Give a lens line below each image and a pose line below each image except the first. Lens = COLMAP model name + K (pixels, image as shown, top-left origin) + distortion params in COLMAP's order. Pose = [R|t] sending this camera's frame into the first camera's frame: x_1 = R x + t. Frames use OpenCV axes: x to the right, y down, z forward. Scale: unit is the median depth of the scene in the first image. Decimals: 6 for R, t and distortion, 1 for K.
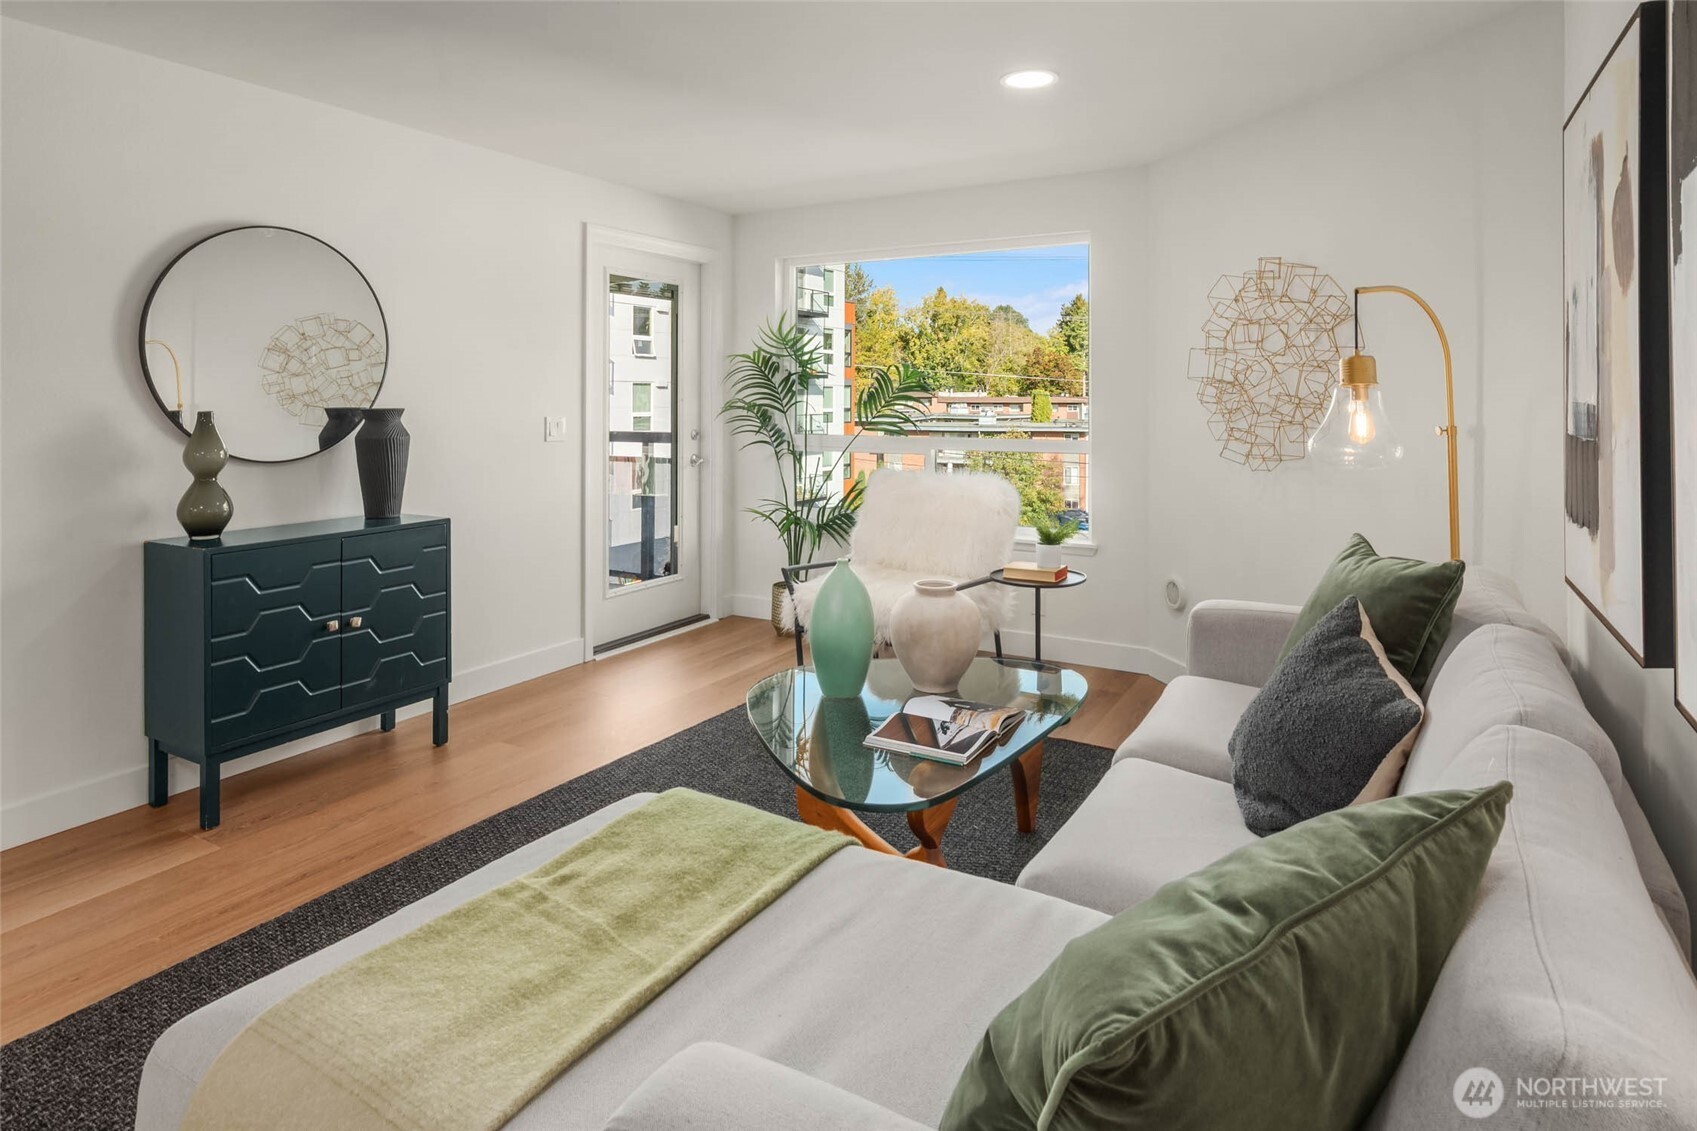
lens RADIAL K [[999.0, 0, 822.4], [0, 999.0, 392.8], [0, 0, 1]] dist [0.007486, -0.001941]
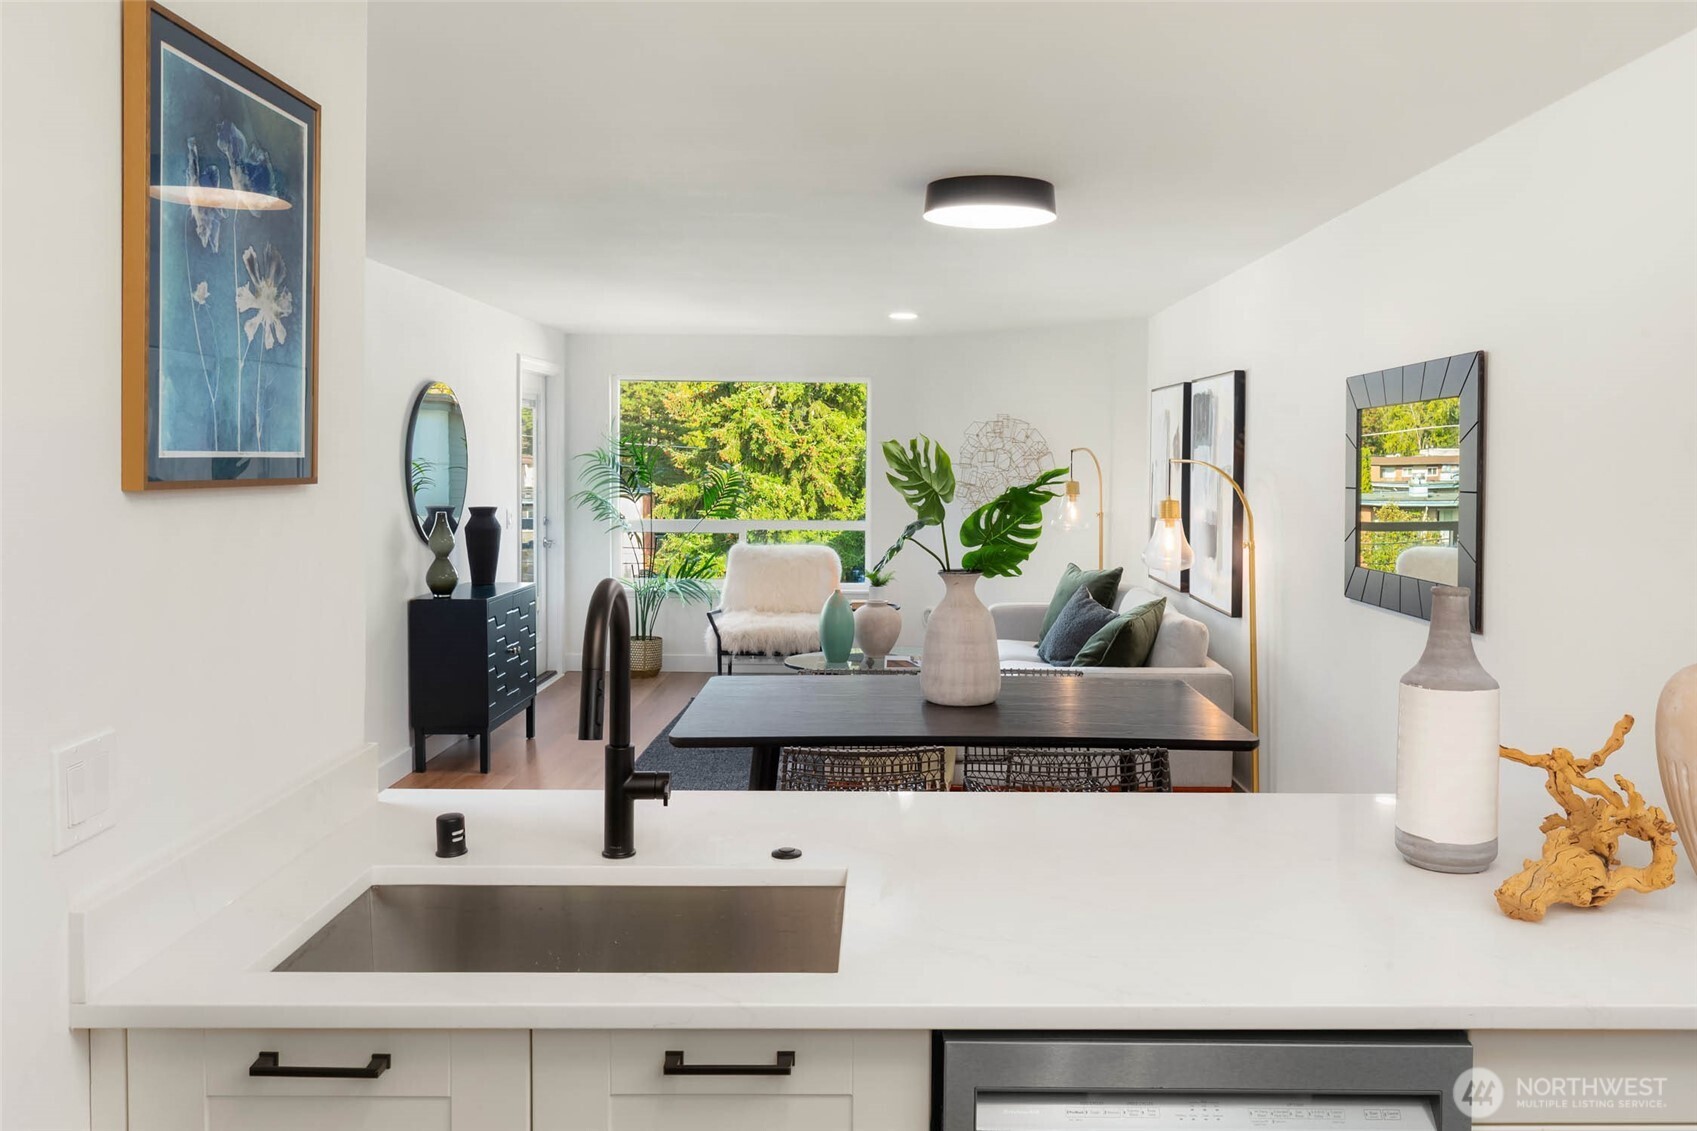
lens RADIAL K [[1374.9, 0, 924.0], [0, 1374.9, 514.6], [0, 0, 1]] dist [0.030151, -0.017120]
pose [[0.854765, -0.014339, 0.518817, -0.651002], [-0.010358, 0.998948, 0.044675, -0.047879], [-0.518912, -0.043561, 0.853717, -0.698699]]
